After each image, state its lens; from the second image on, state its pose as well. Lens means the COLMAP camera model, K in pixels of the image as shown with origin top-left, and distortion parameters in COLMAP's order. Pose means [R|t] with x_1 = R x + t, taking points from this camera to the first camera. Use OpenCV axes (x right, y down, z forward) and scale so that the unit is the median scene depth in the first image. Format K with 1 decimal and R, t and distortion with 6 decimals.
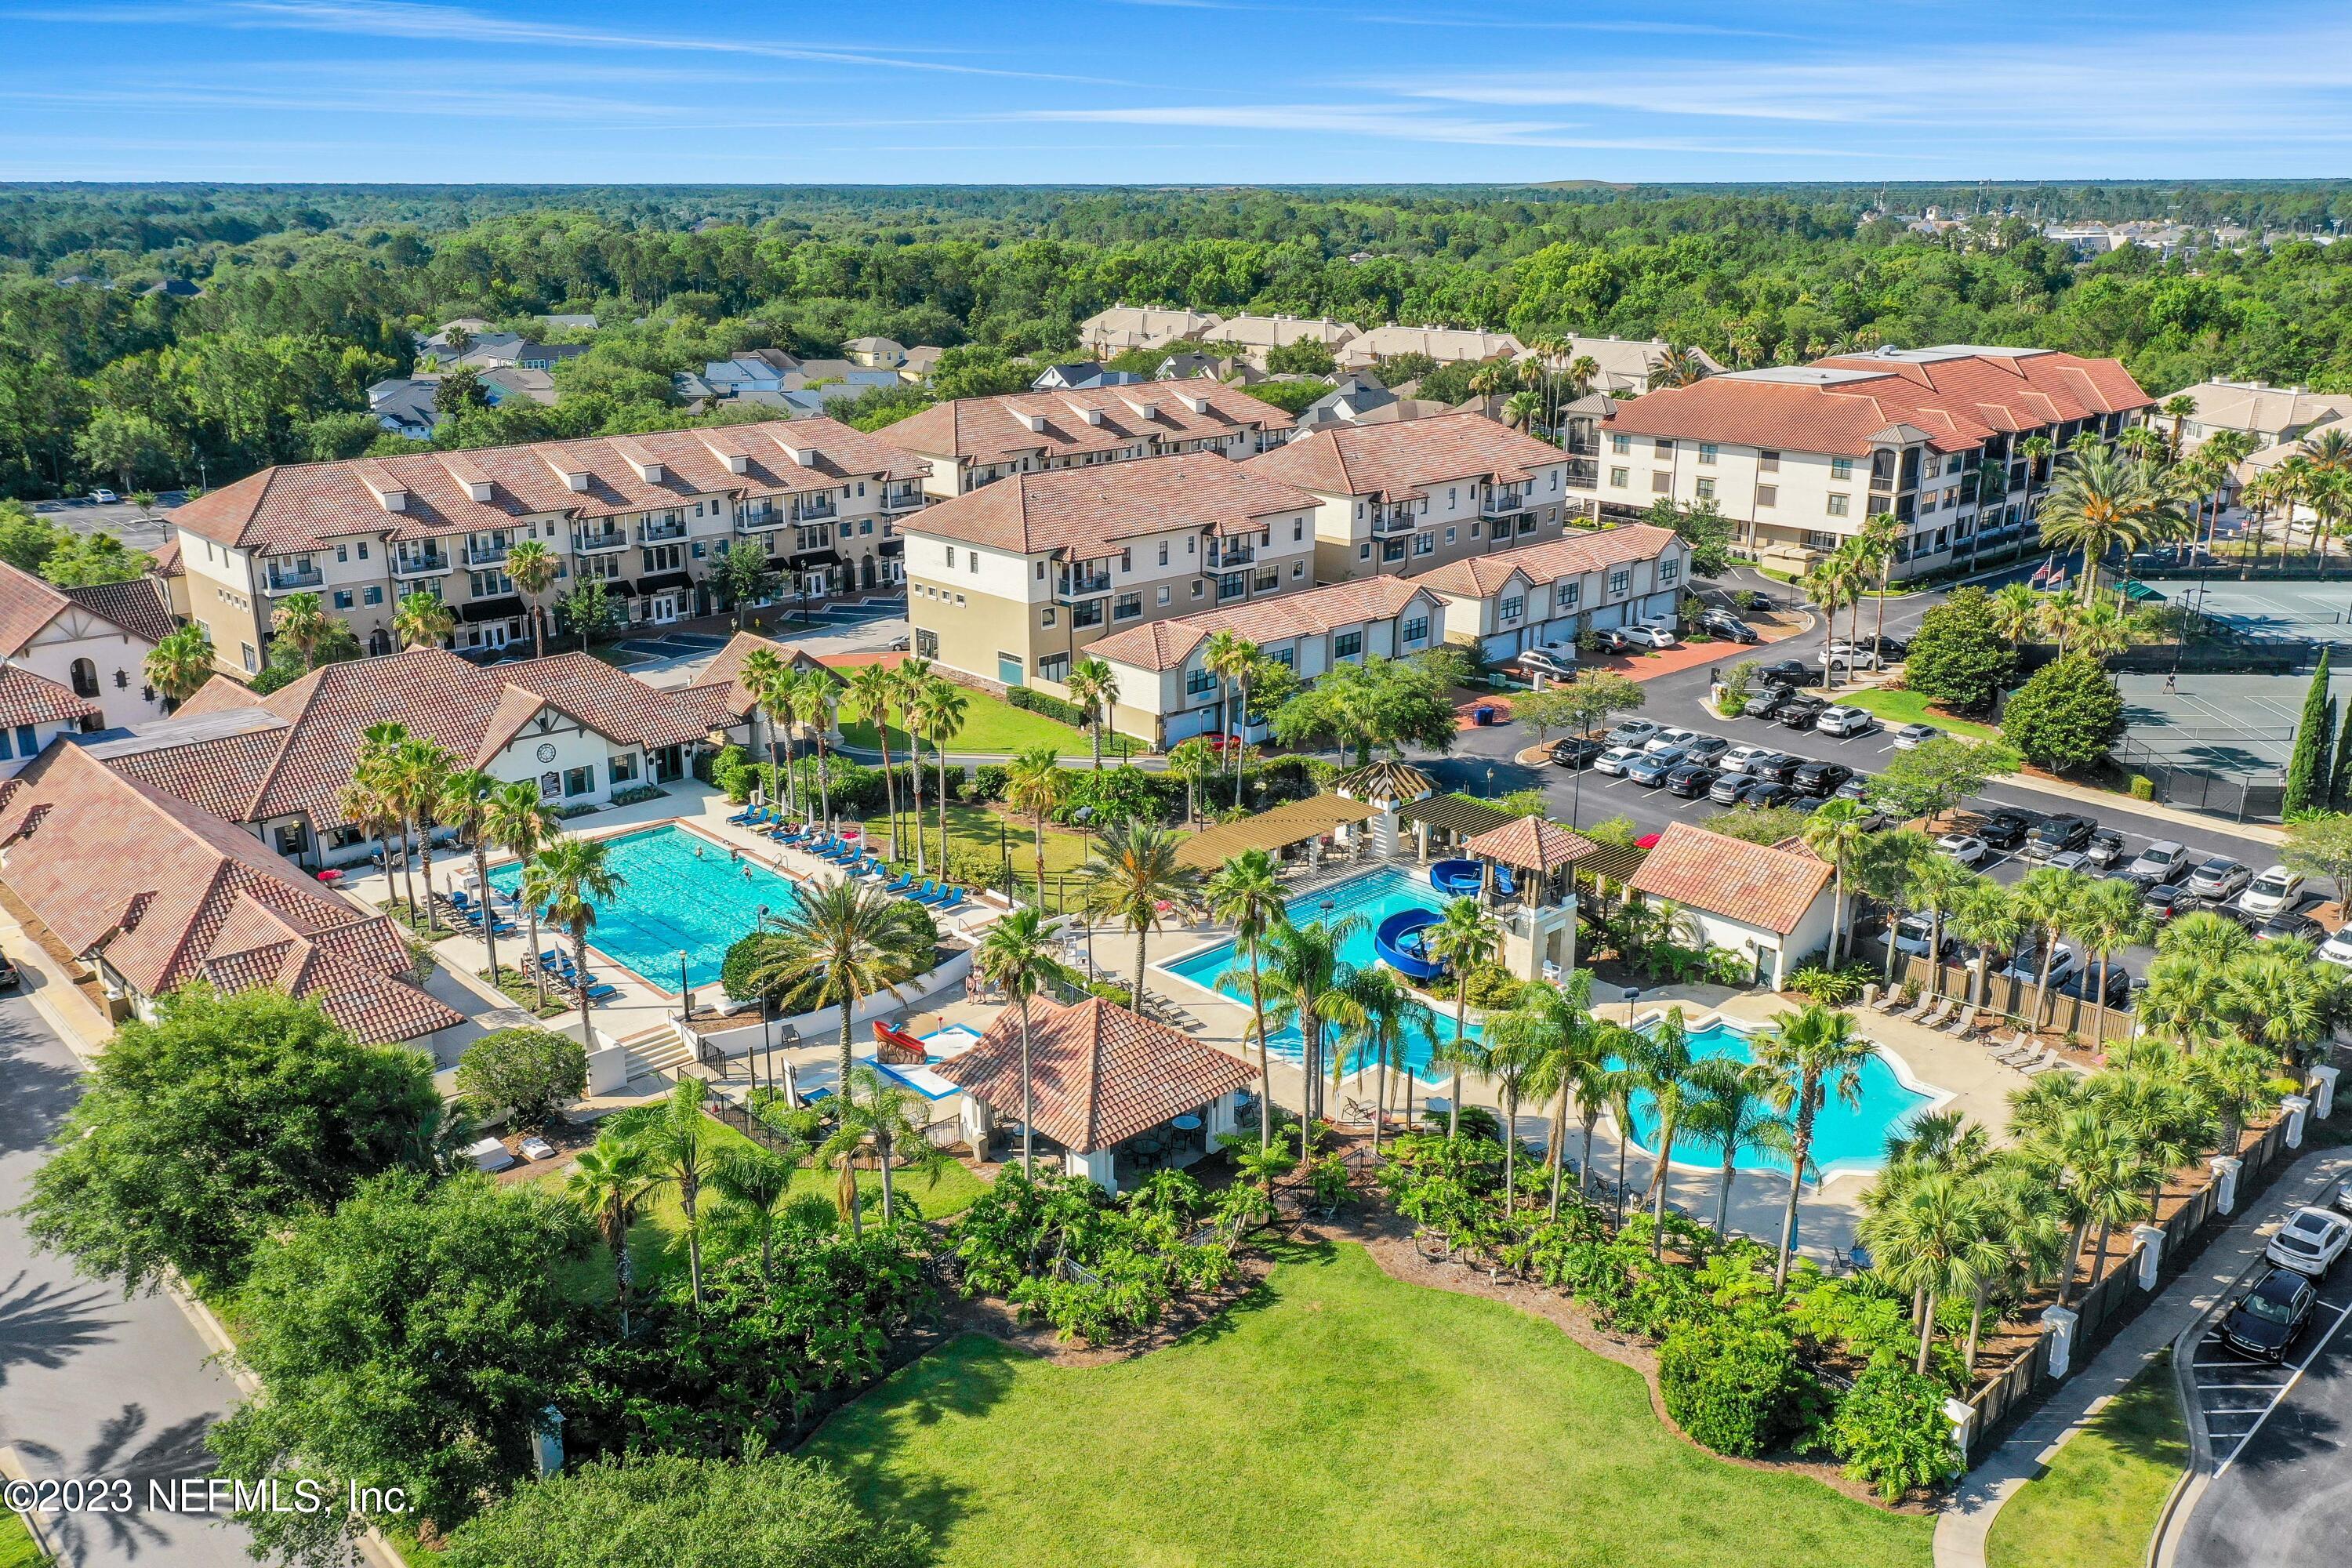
lens RADIAL K [[1880.0, 0, 1176.0], [0, 1880.0, 784.0], [0, 0, 1]] dist [0.015369, -0.004067]
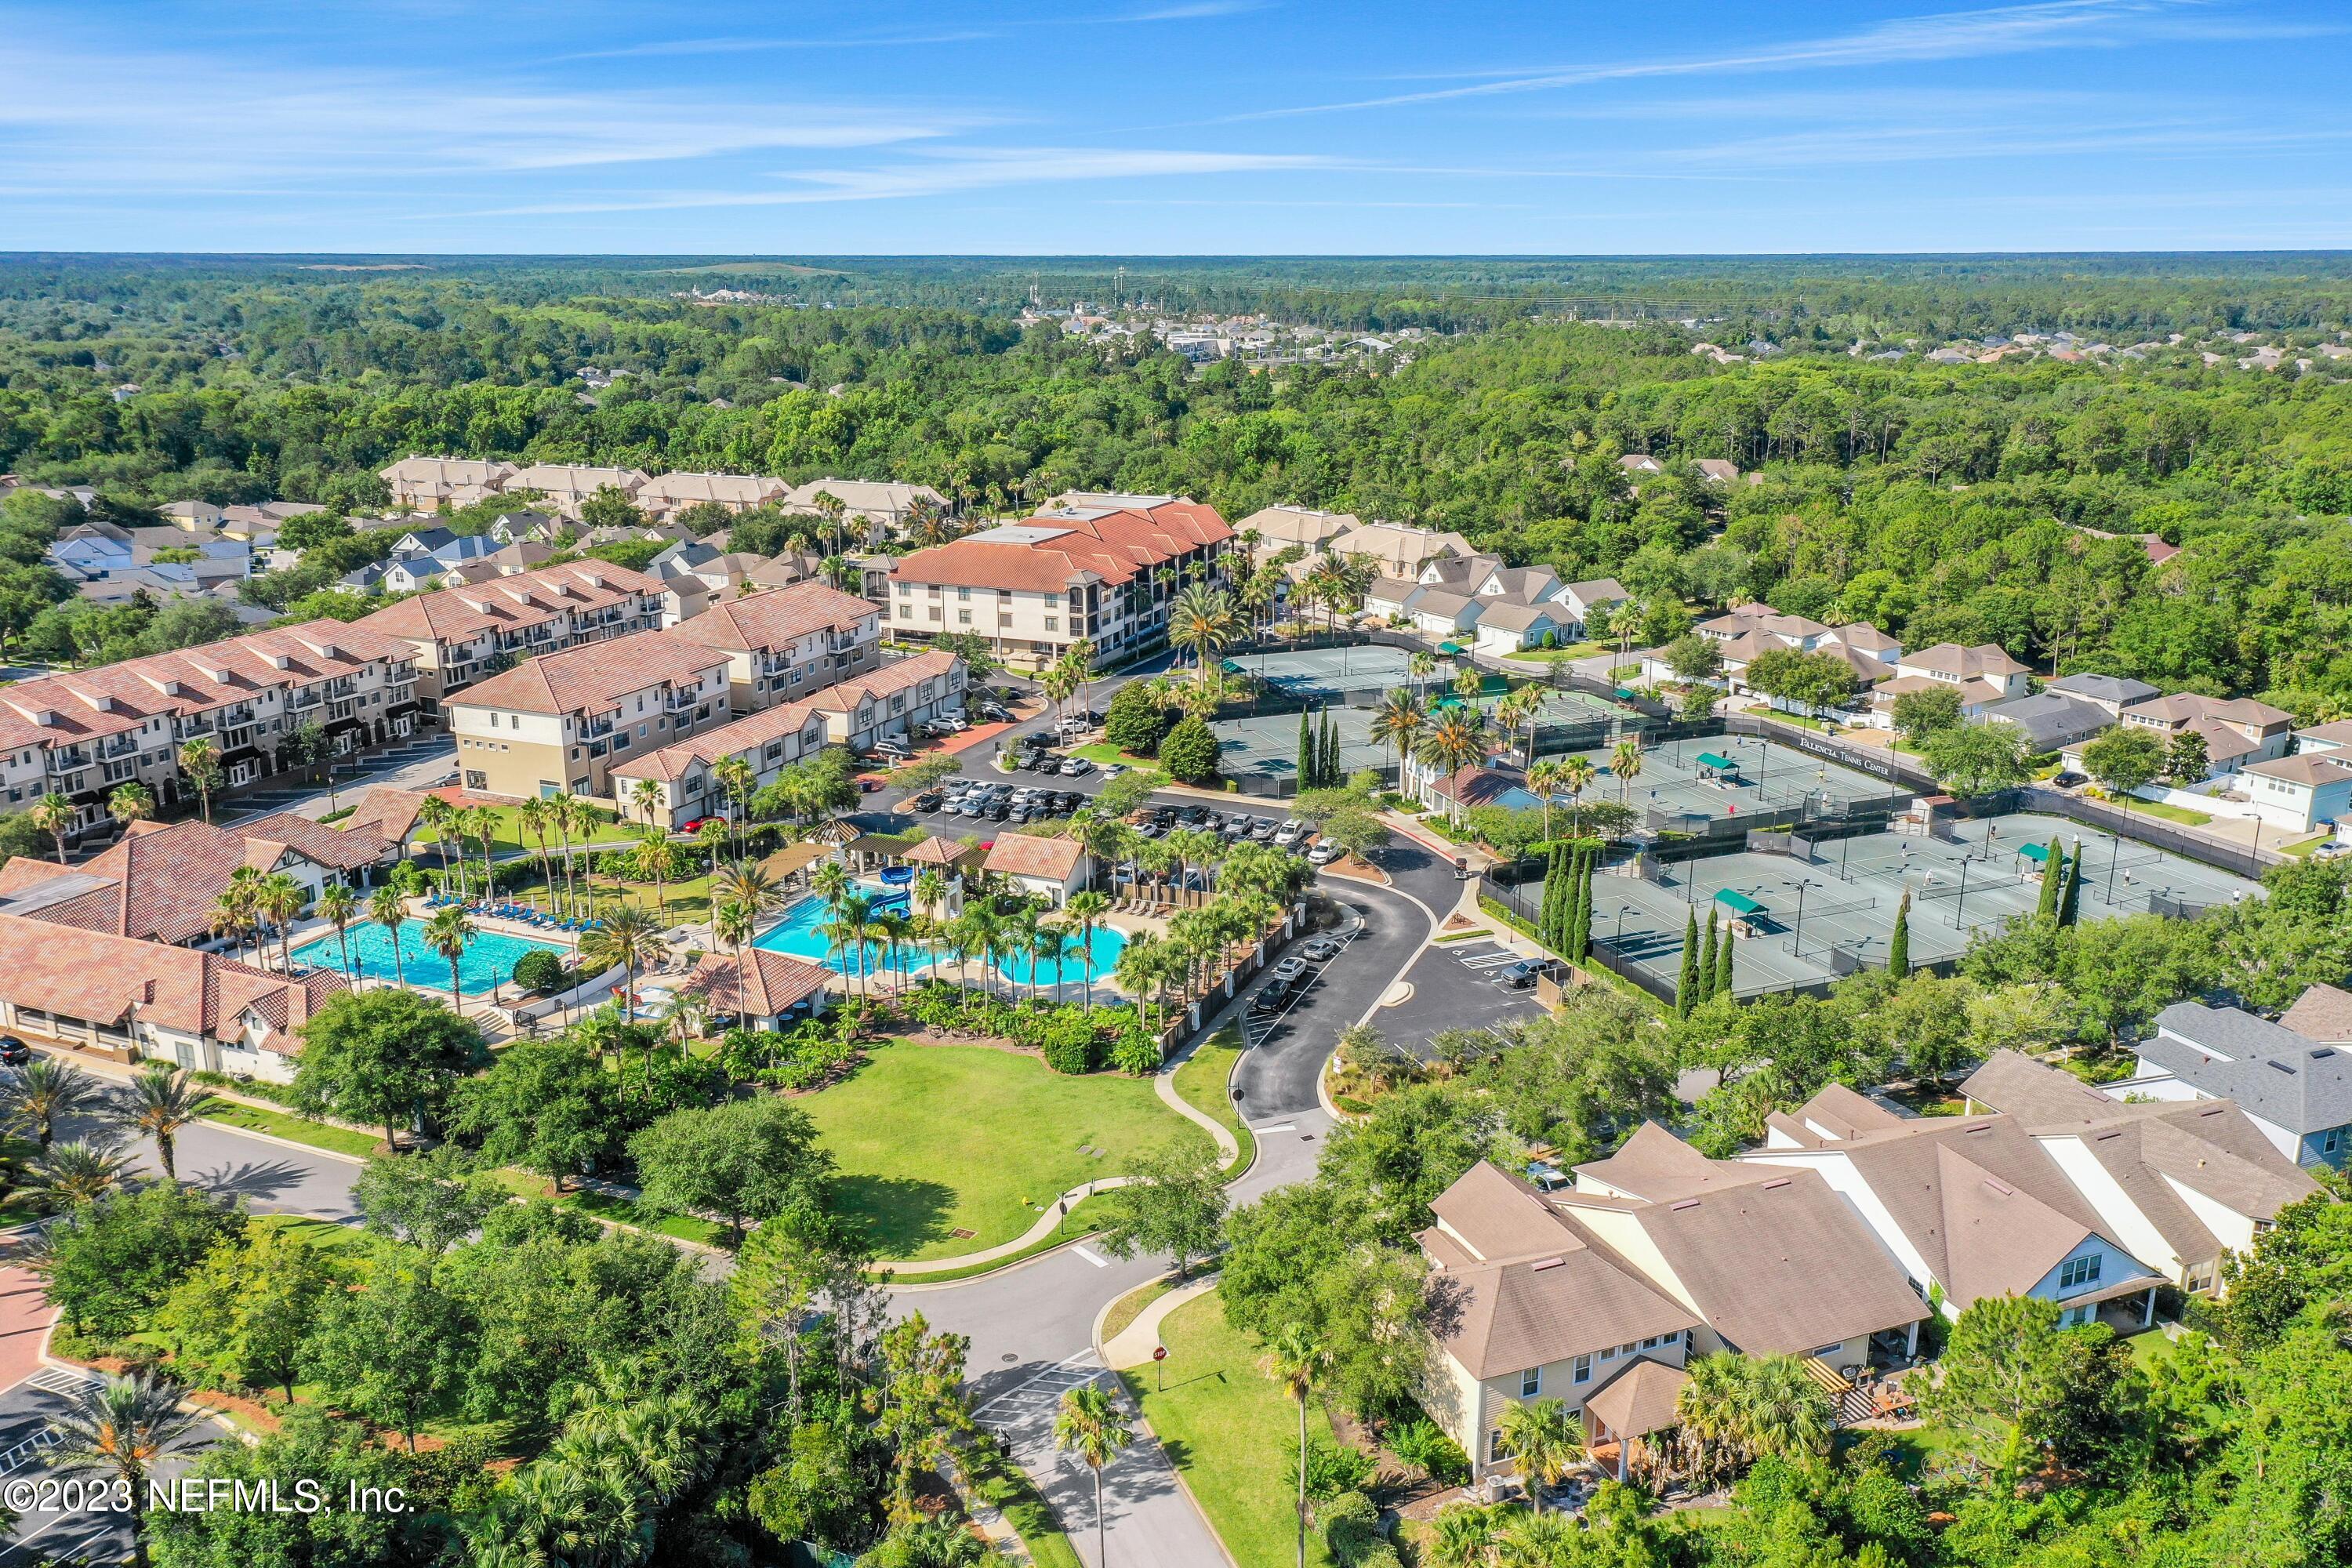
lens RADIAL K [[1855.0, 0, 1176.0], [0, 1855.0, 784.0], [0, 0, 1]] dist [0.027141, 0.000448]
pose [[0.914344, -0.110027, 0.389703, -0.199314], [0.122186, 0.992486, -0.006466, 0.003769], [-0.386064, 0.053528, 0.920918, -0.530449]]
